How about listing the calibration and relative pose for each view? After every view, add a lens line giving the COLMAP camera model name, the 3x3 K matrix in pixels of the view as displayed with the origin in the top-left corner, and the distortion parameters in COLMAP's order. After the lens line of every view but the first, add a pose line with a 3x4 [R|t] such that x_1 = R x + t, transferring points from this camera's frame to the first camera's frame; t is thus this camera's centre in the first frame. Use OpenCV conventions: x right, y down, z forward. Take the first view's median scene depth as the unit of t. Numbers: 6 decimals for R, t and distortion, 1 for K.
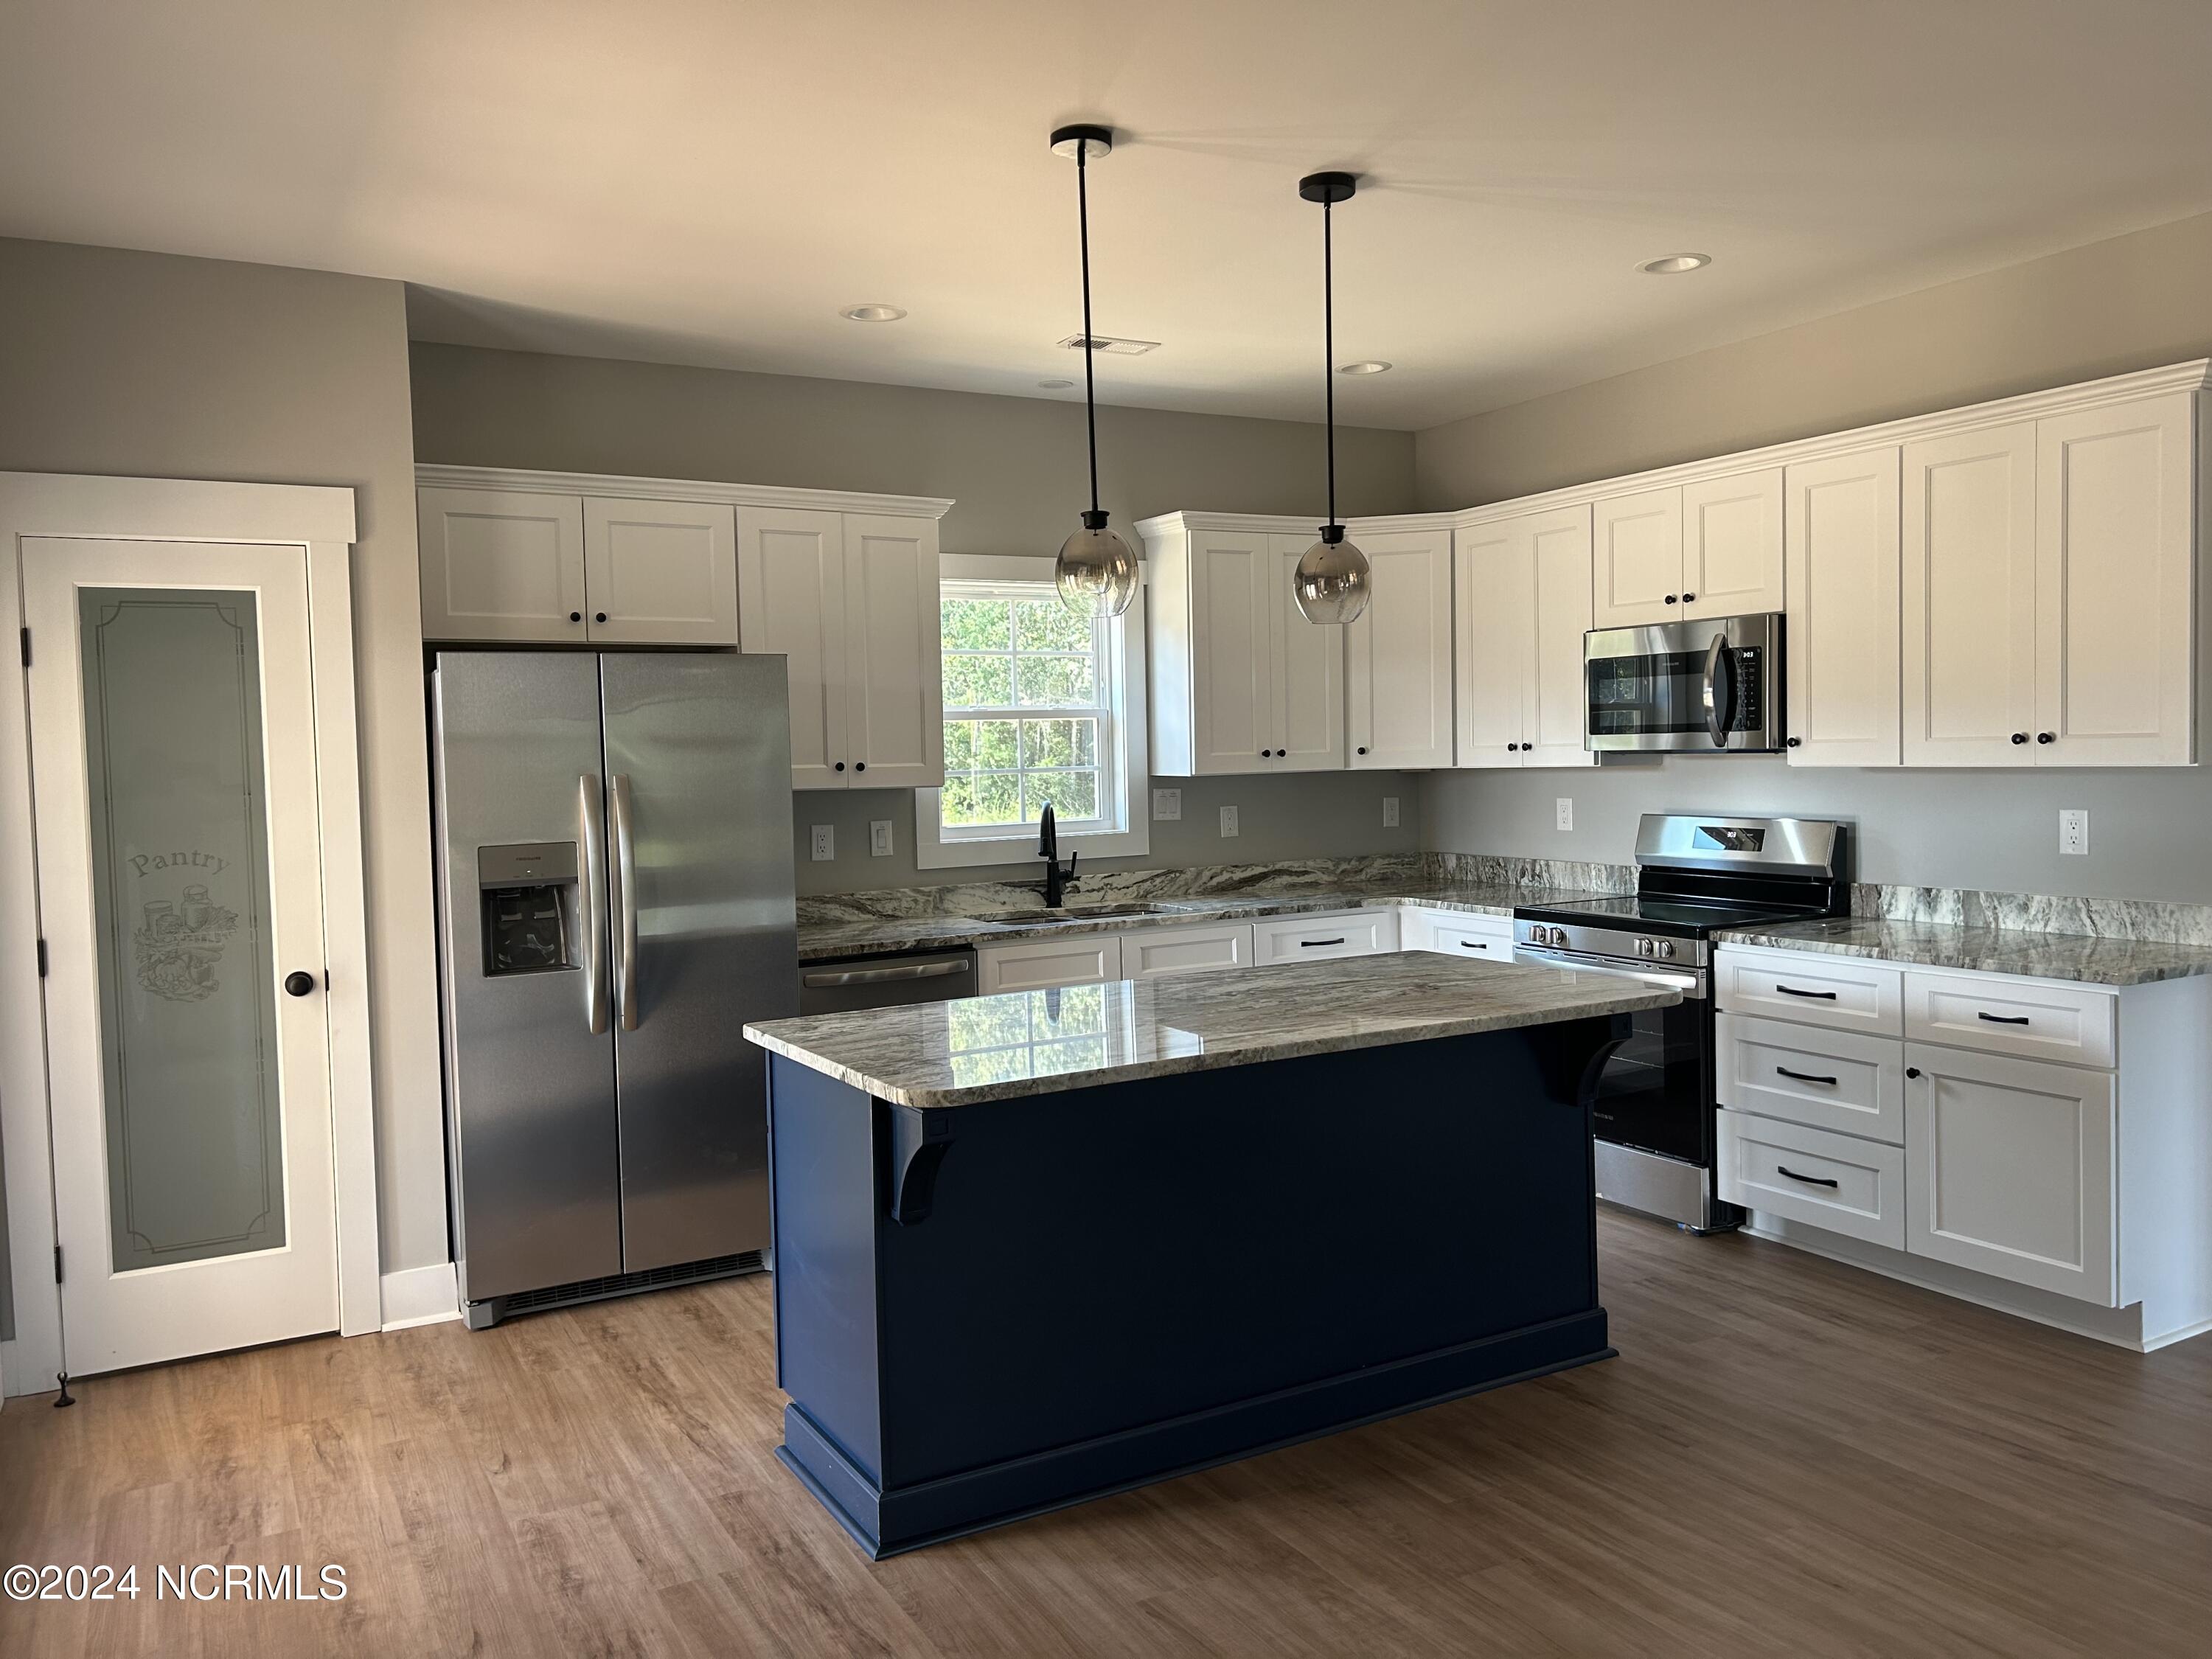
lens RADIAL K [[1691.5, 0, 1106.1], [0, 1691.5, 833.9], [0, 0, 1]] dist [0.061644, -0.023324]
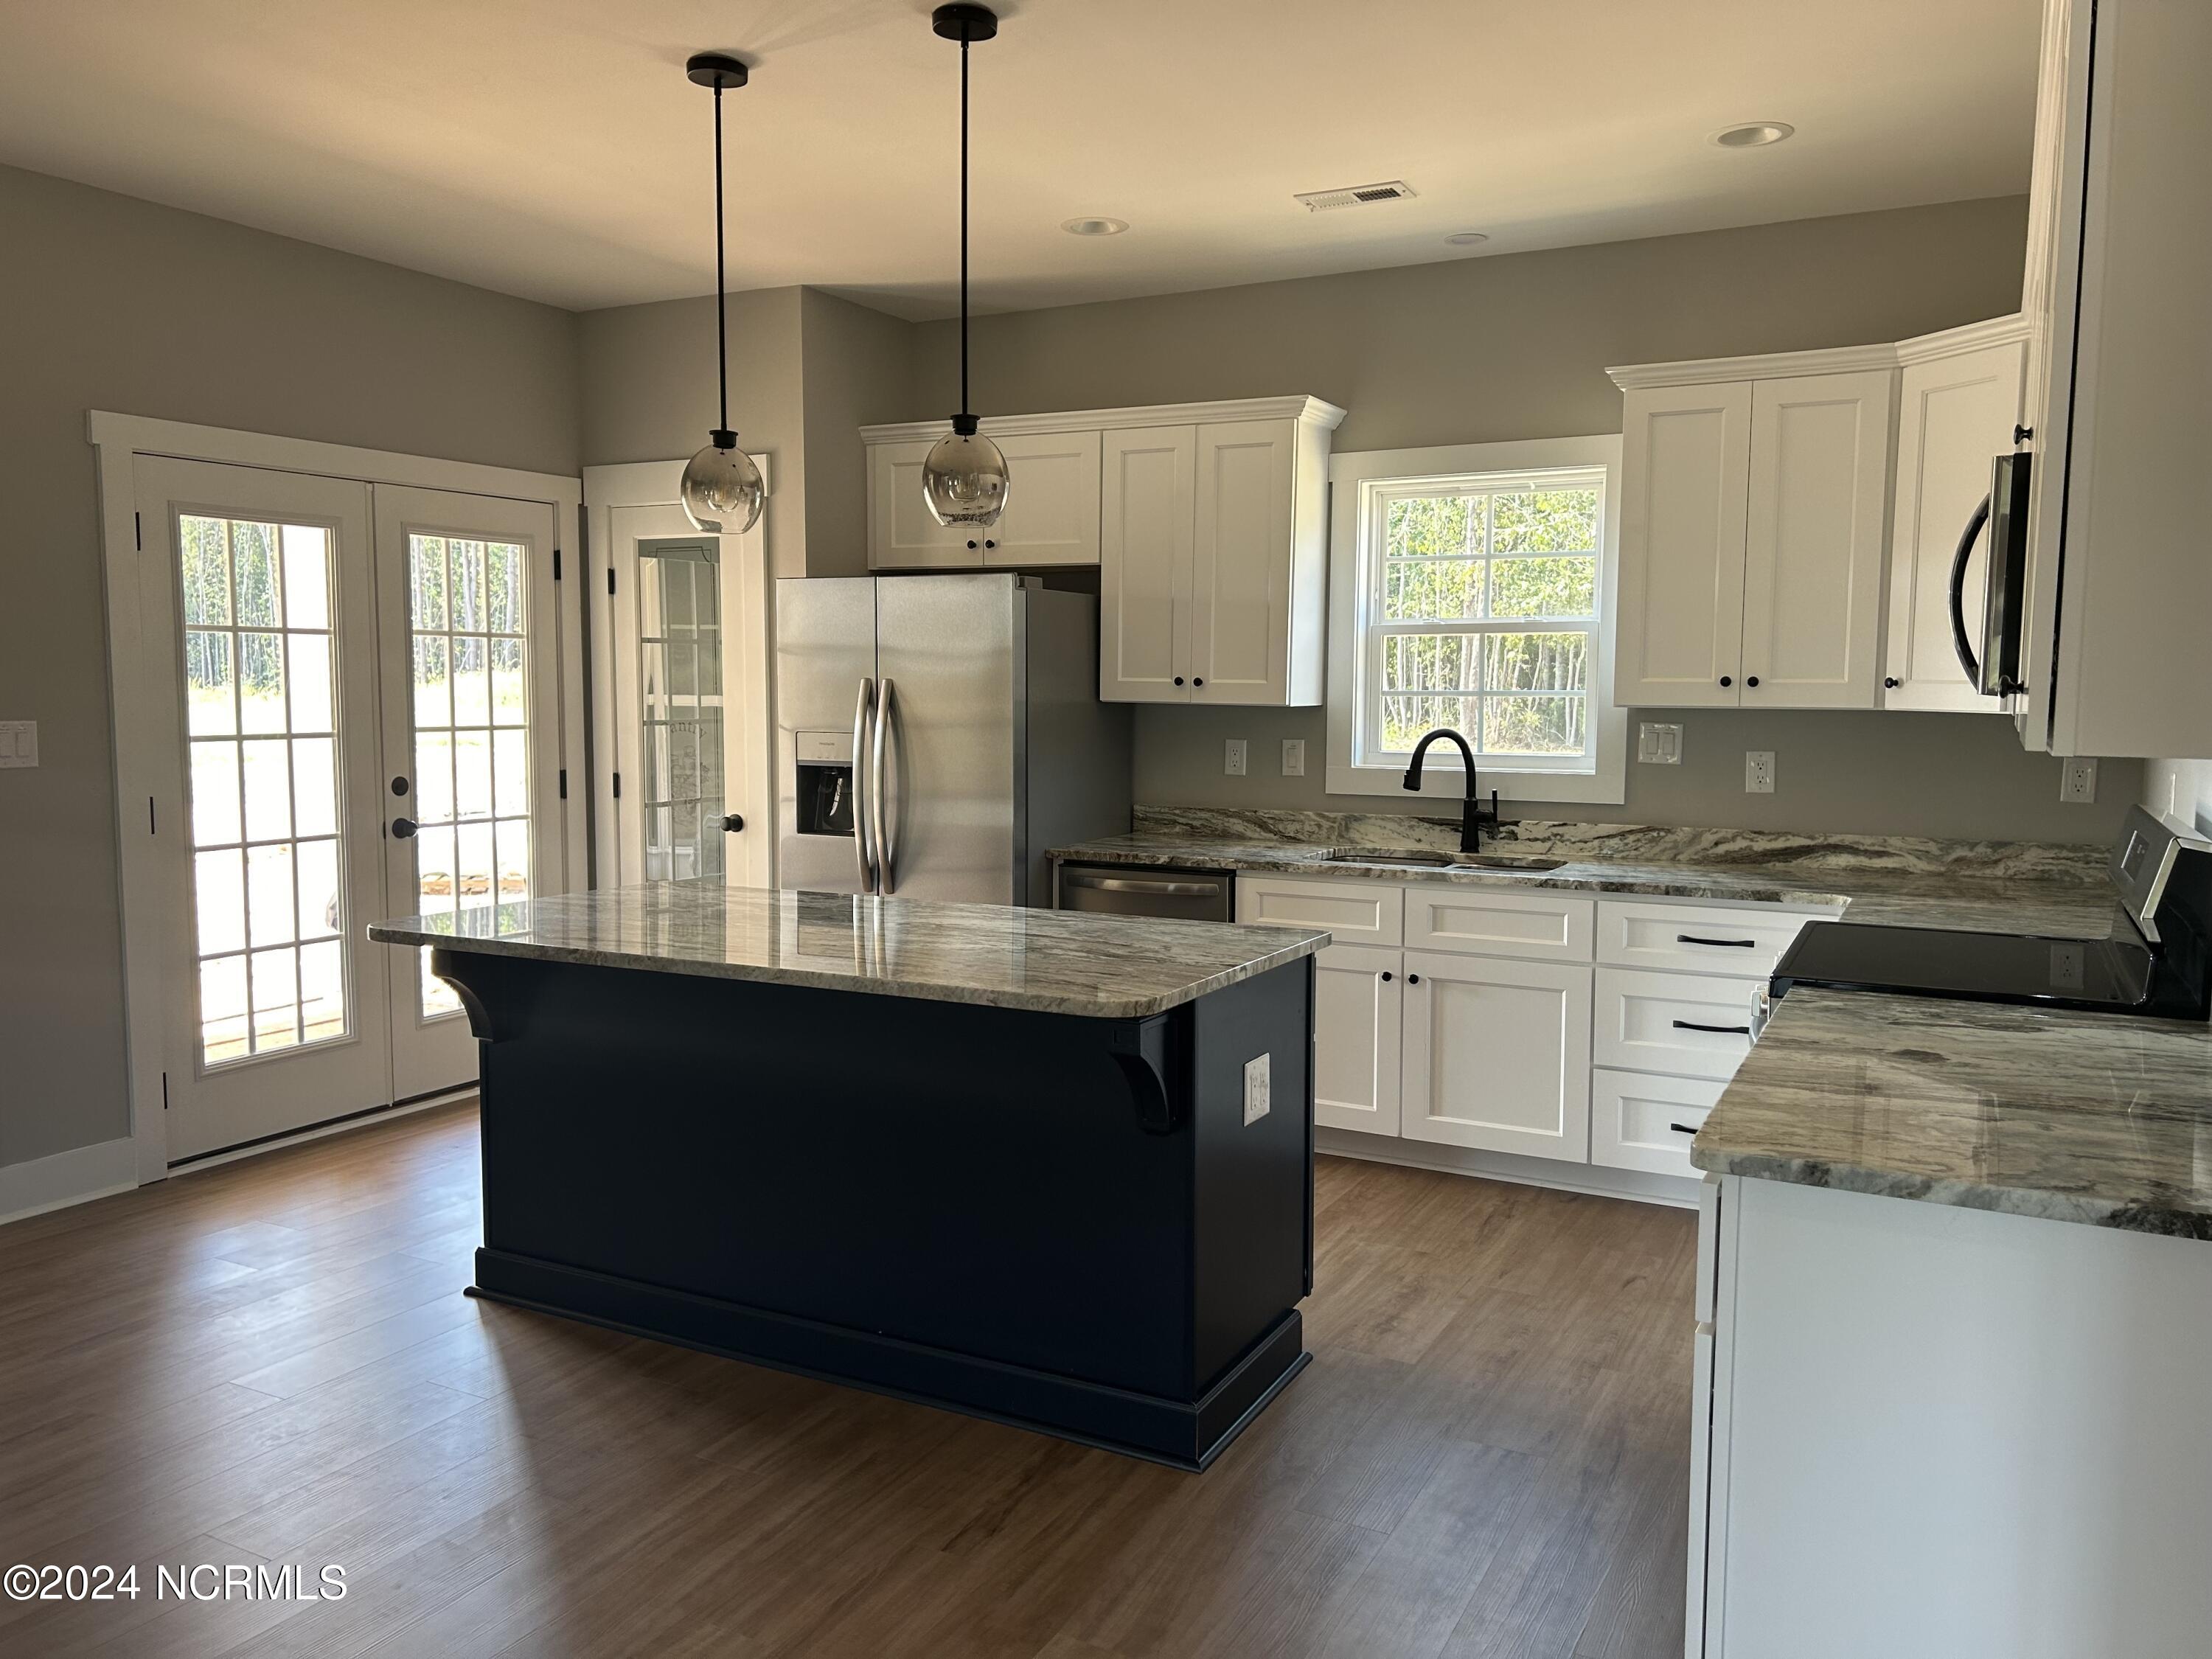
lens RADIAL K [[1691.5, 0, 1107.3], [0, 1691.5, 832.8], [0, 0, 1]] dist [0.061644, -0.023324]
pose [[0.527064, 0.106346, -0.843145, 0.622896], [-0.063641, 0.994293, 0.085628, -0.030133], [0.847439, 0.008528, 0.530824, 0.390364]]
